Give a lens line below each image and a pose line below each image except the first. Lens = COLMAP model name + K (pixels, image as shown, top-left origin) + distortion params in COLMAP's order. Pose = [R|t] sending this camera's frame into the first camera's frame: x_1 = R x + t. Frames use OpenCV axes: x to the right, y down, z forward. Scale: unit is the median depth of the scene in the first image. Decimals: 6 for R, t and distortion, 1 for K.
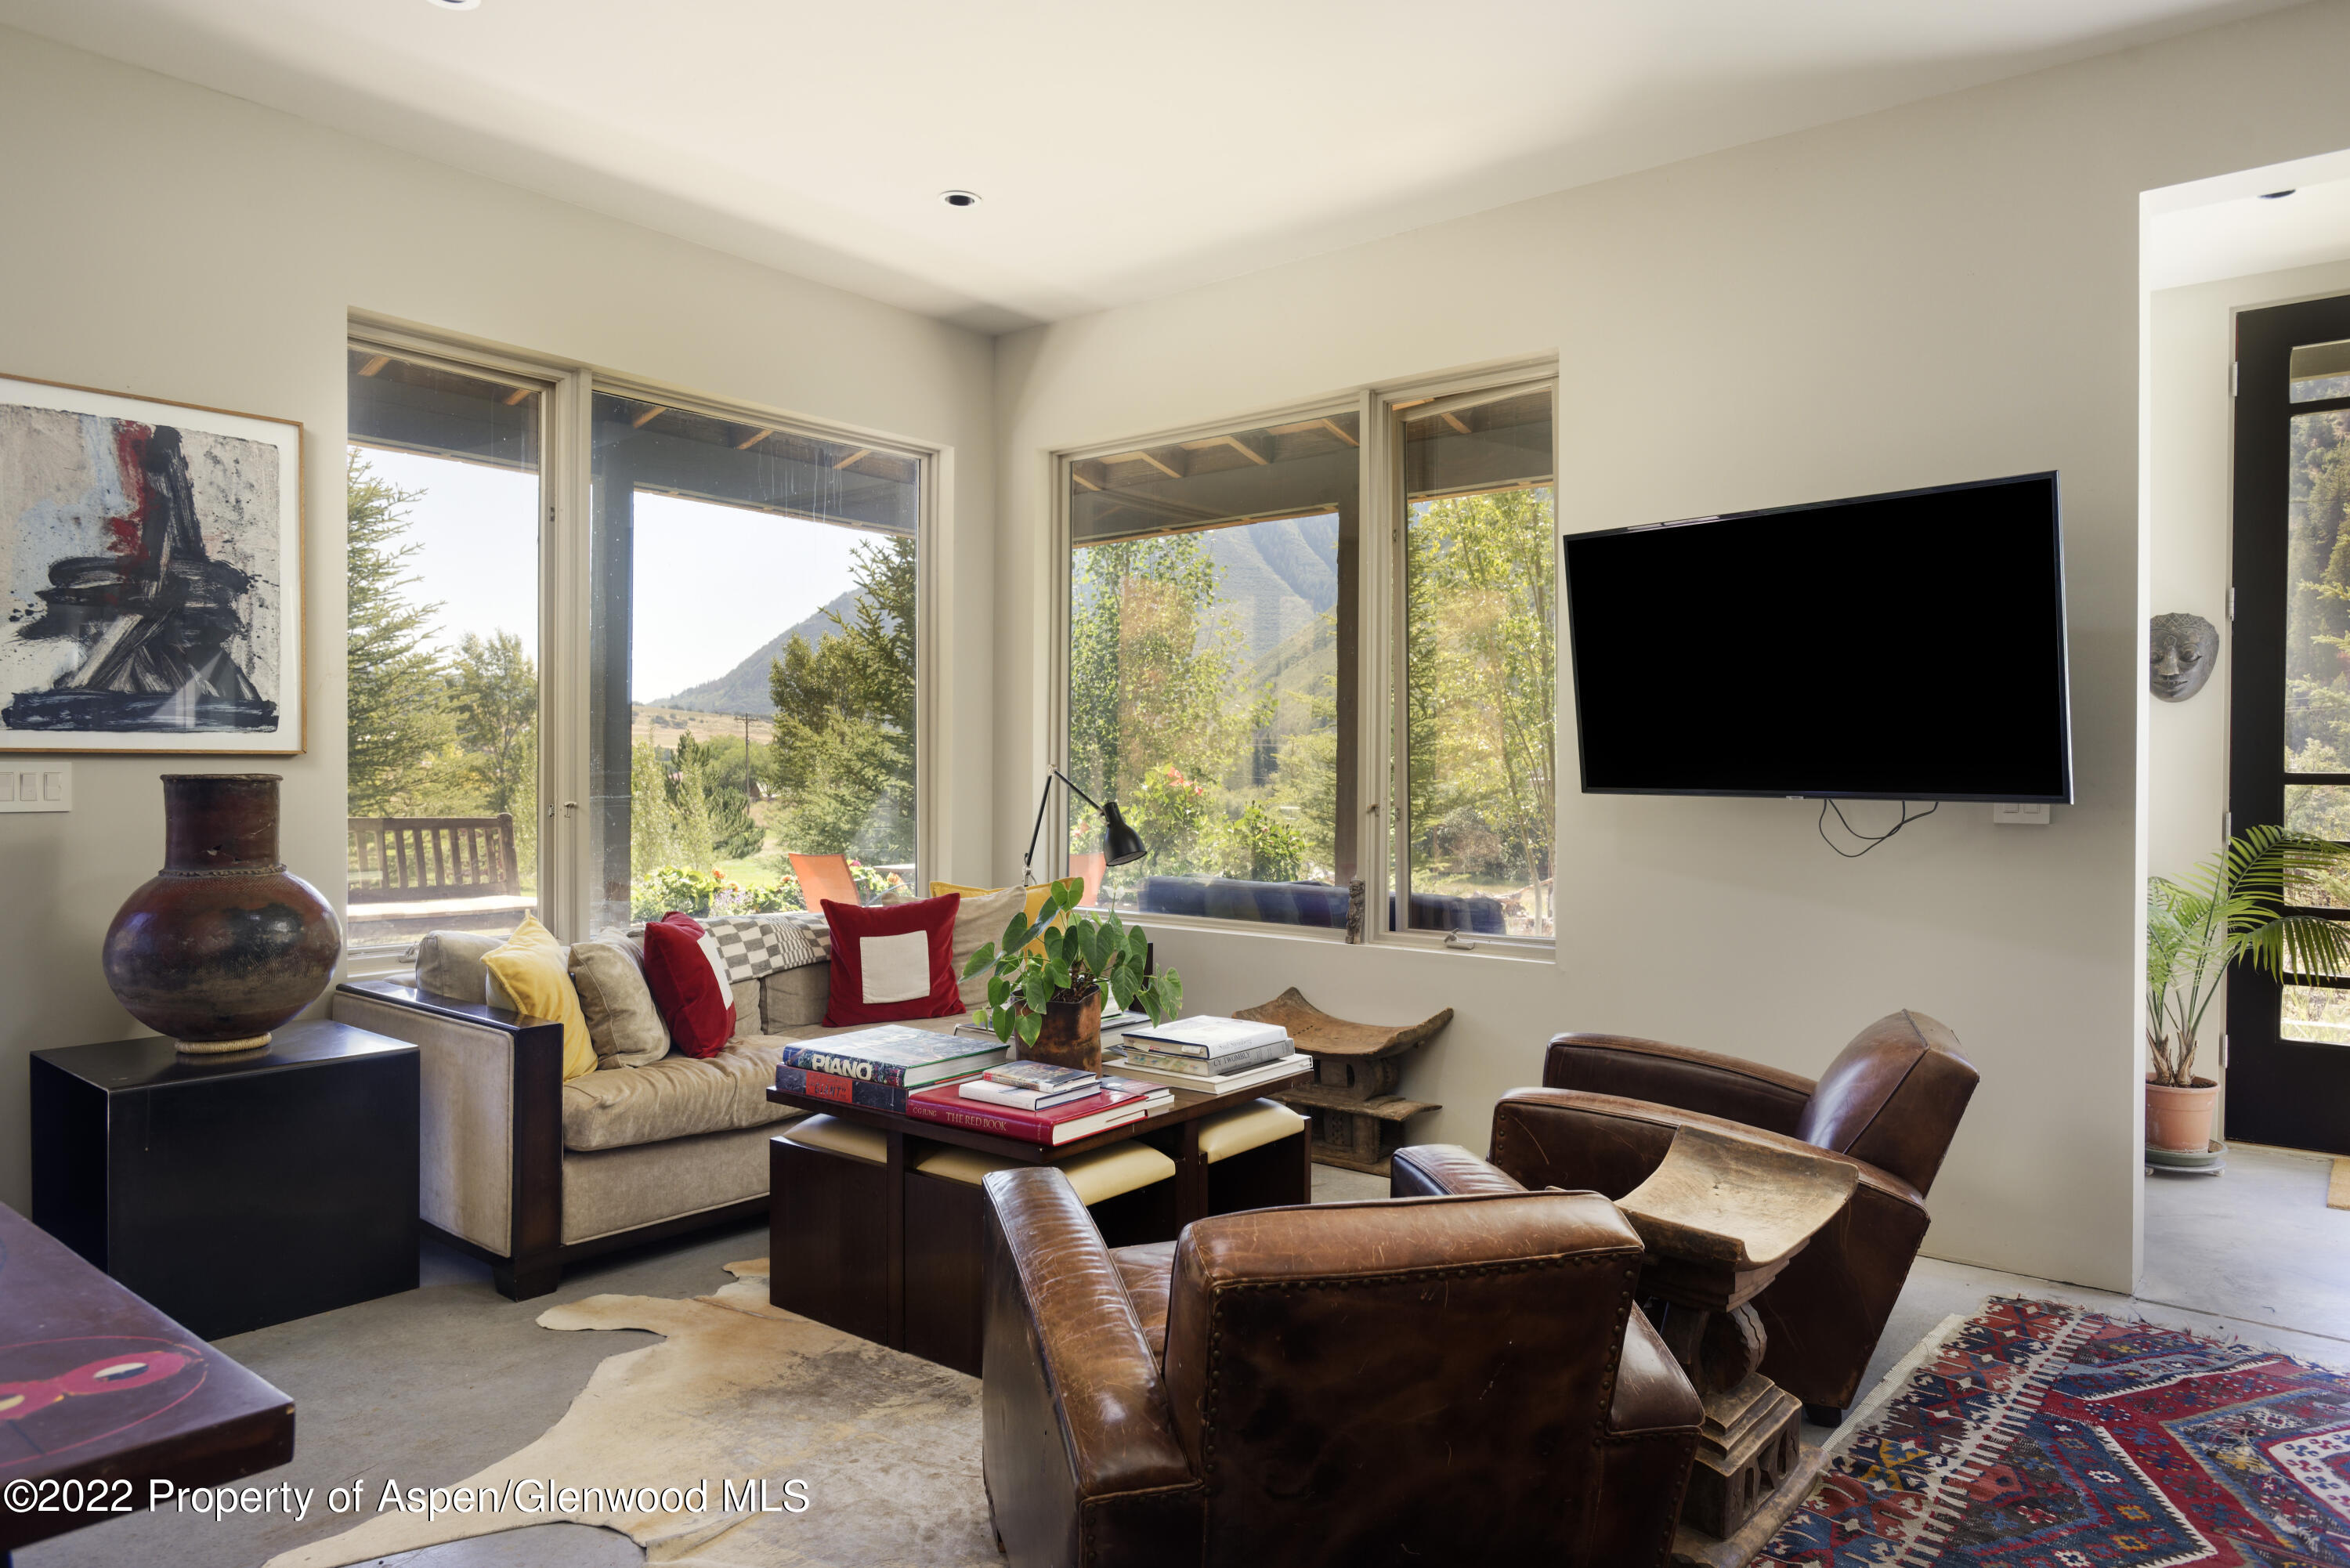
lens RADIAL K [[1473.9, 0, 1154.8], [0, 1473.9, 785.8], [0, 0, 1]] dist [-0.009042, 0.007218]
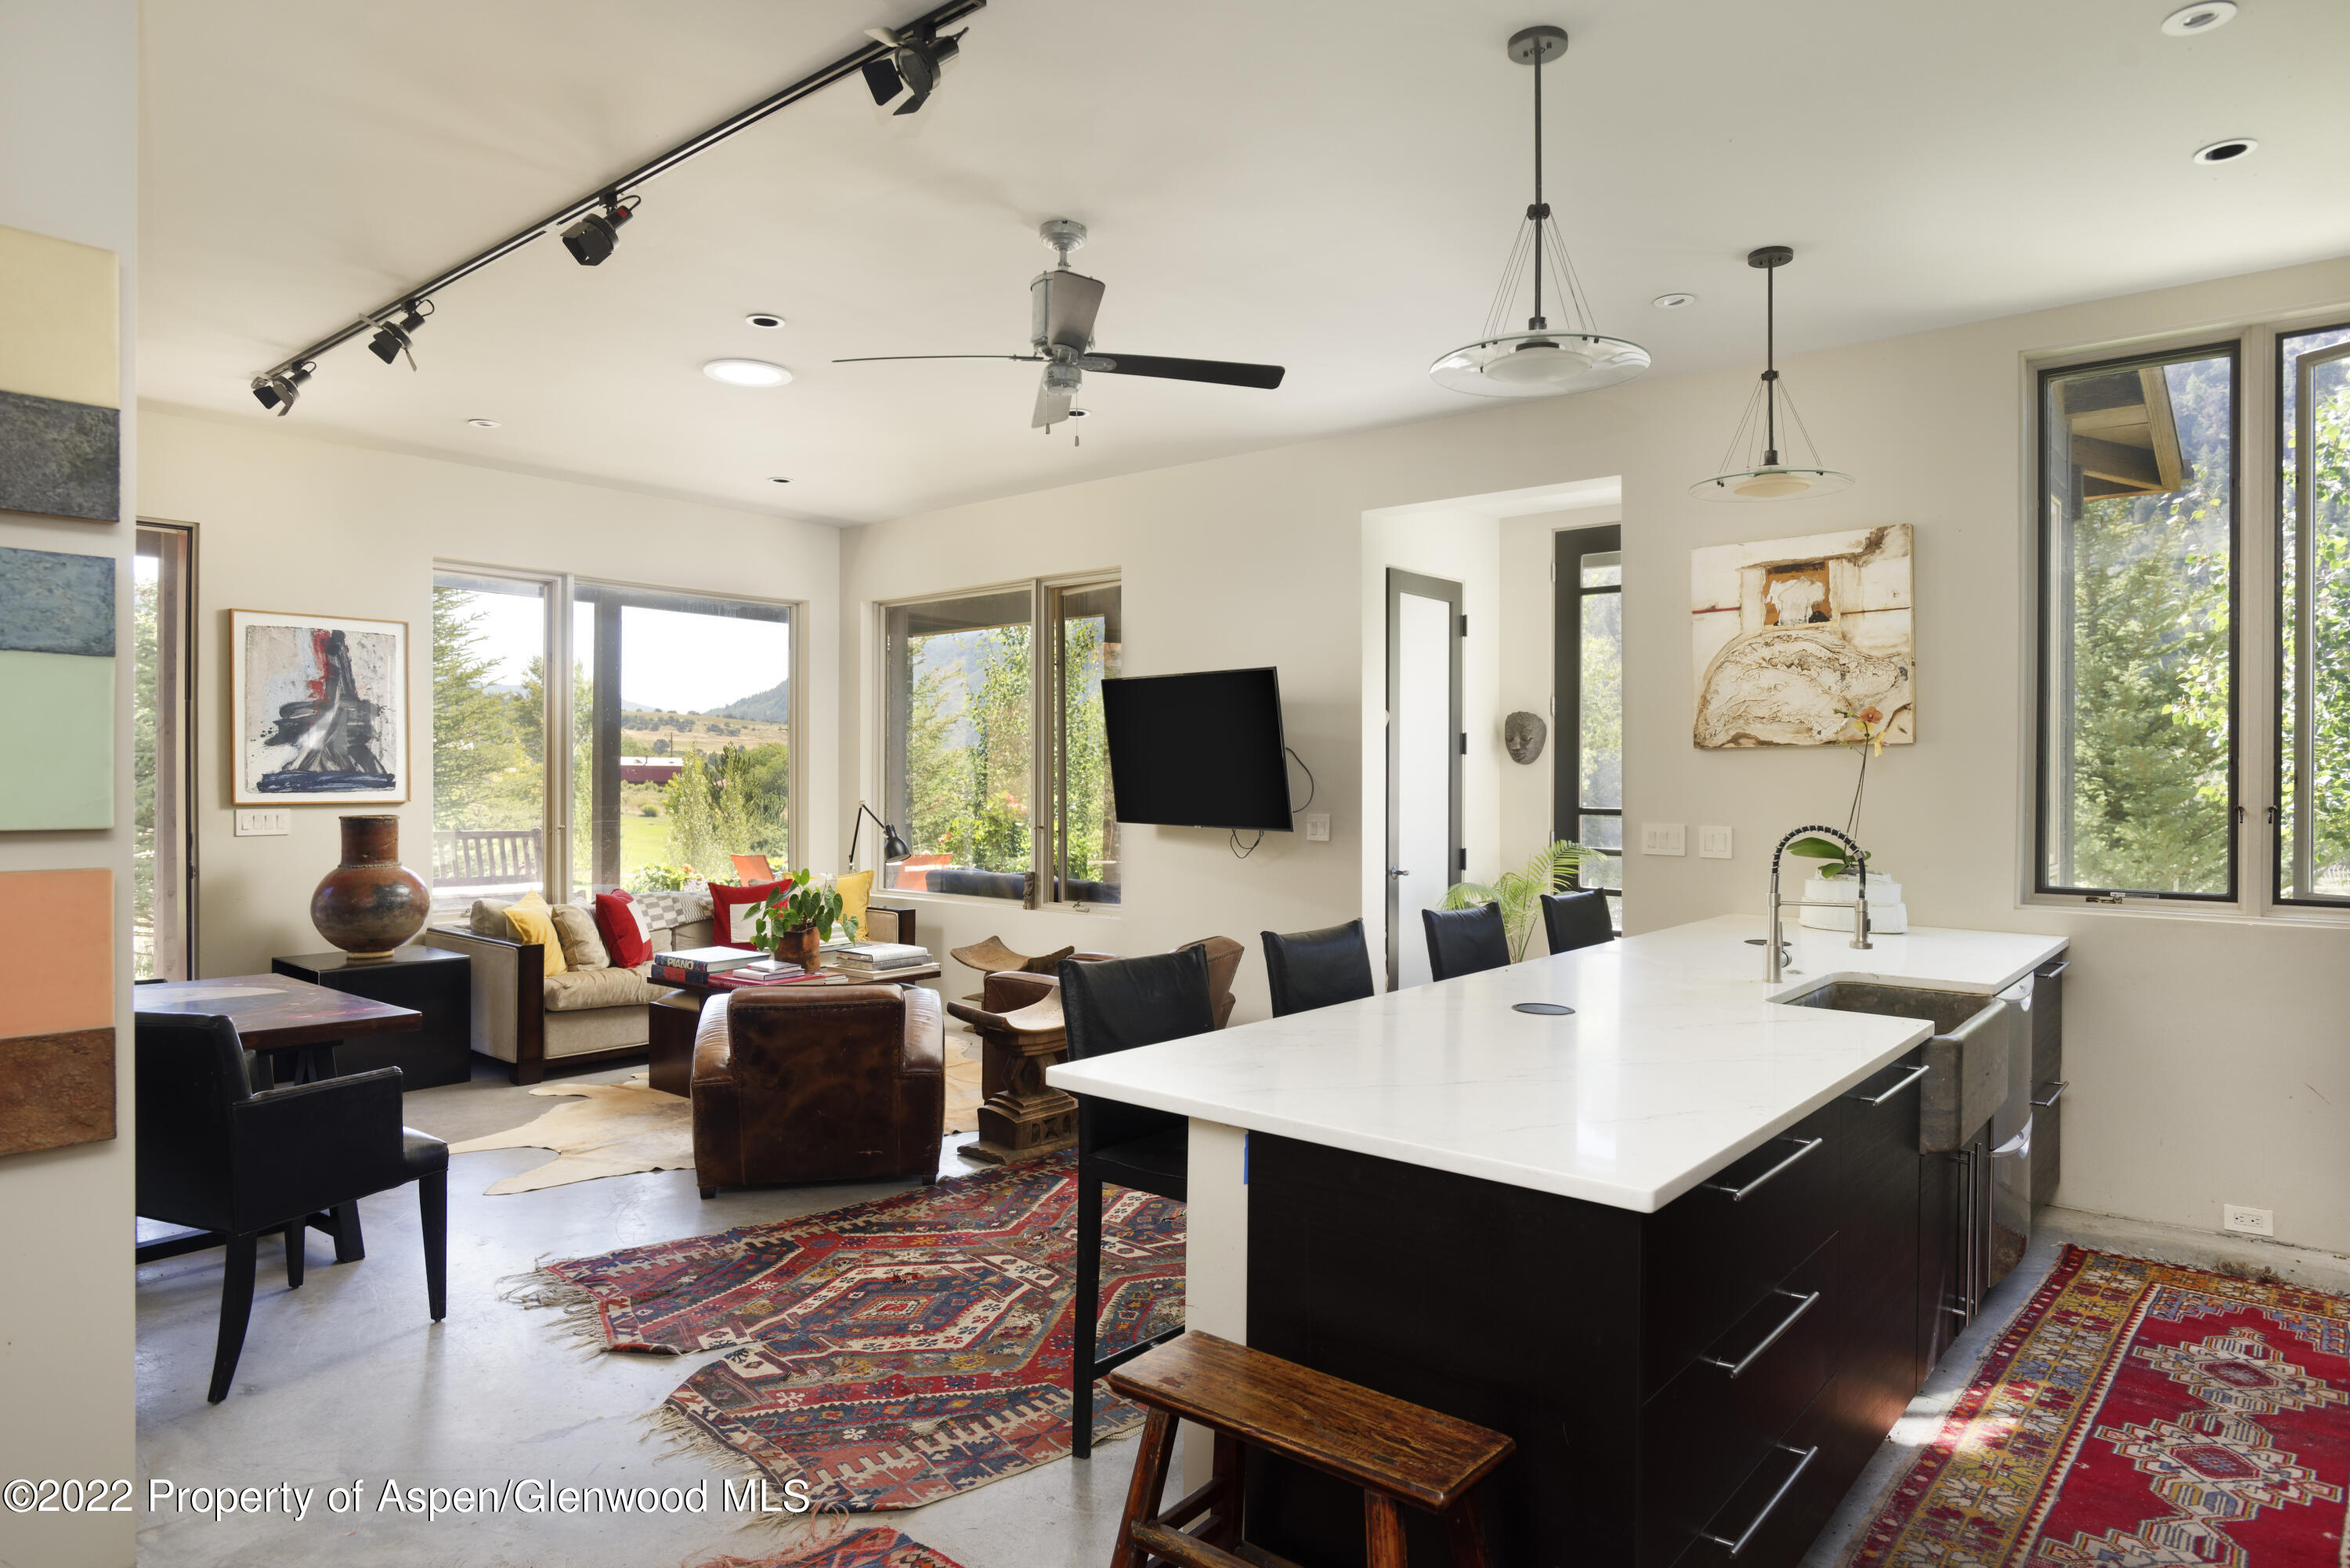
lens RADIAL K [[1398.4, 0, 1177.5], [0, 1398.4, 786.2], [0, 0, 1]] dist [-0.002739, 0.002586]
pose [[0.999953, 0.000079, -0.009722, 0.403502], [-0.000084, 1.000000, -0.000466, -0.040995], [0.009722, 0.000467, 0.999953, -0.746905]]
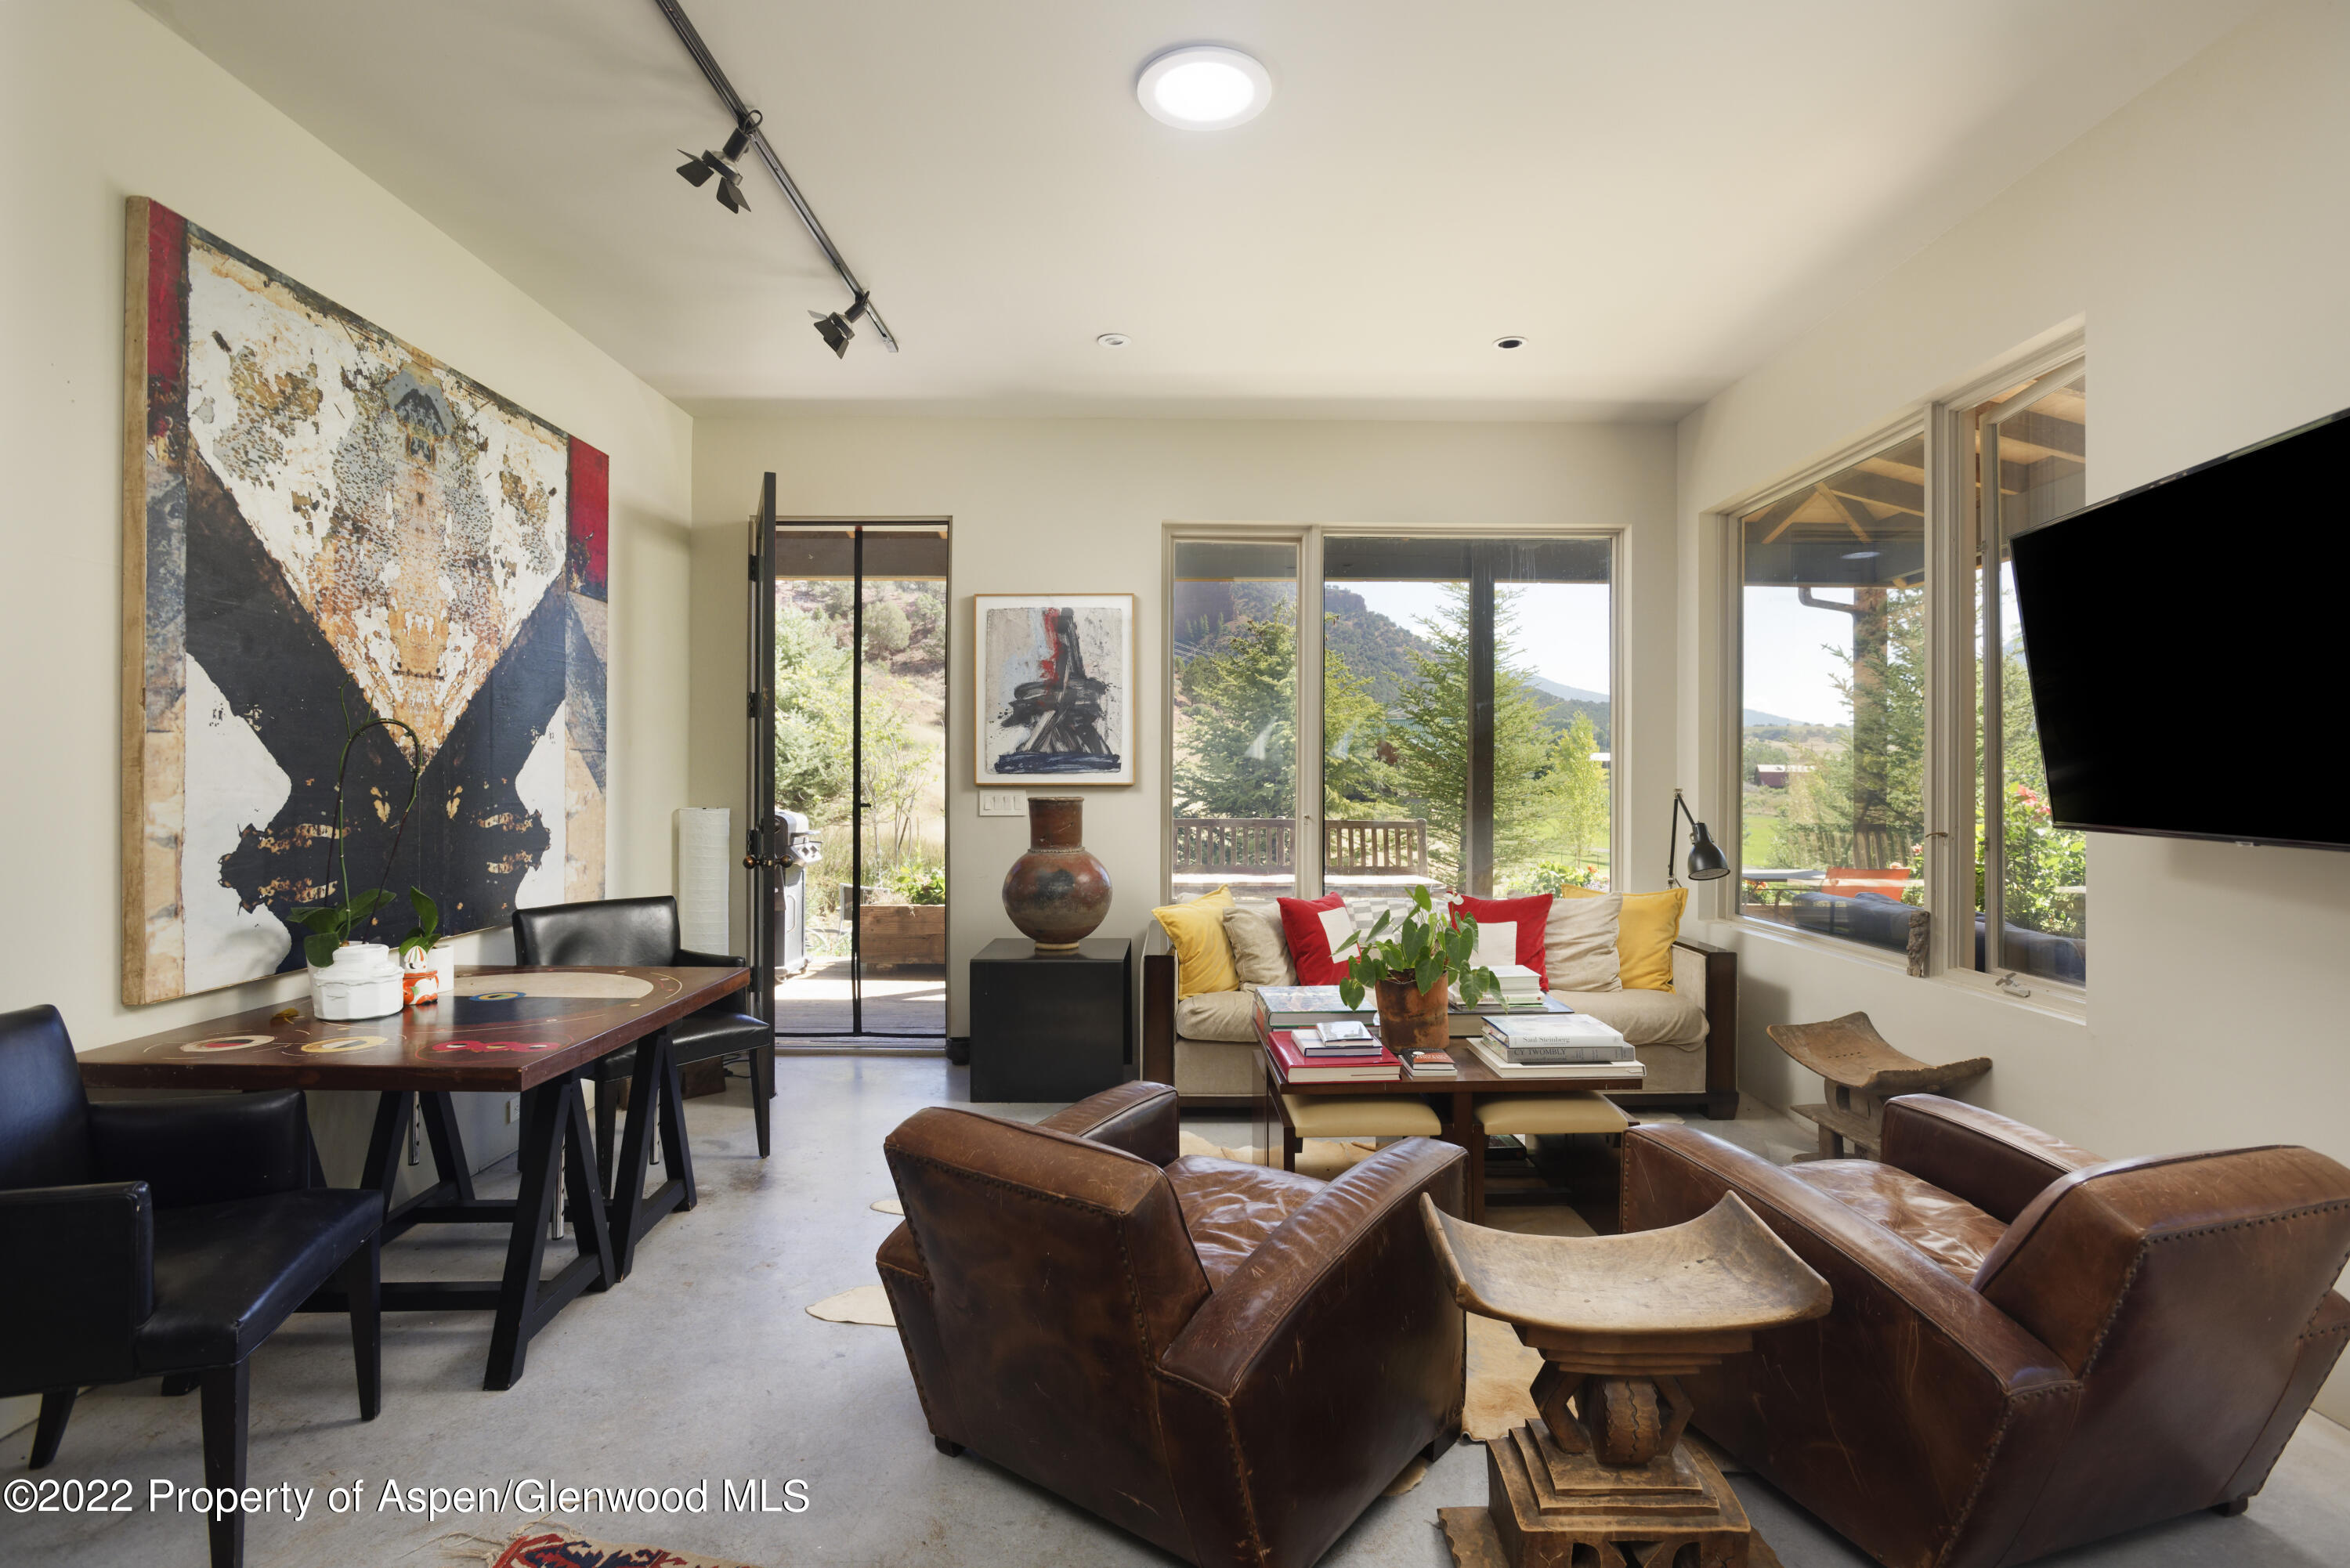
lens RADIAL K [[1134.8, 0, 1214.0], [0, 1134.8, 777.8], [0, 0, 1]] dist [-0.008976, -0.000297]
pose [[0.650358, -0.003799, -0.759618, 0.503695], [-0.005790, 0.999934, -0.009957, -0.016892], [0.759605, 0.010874, 0.650293, 0.205279]]
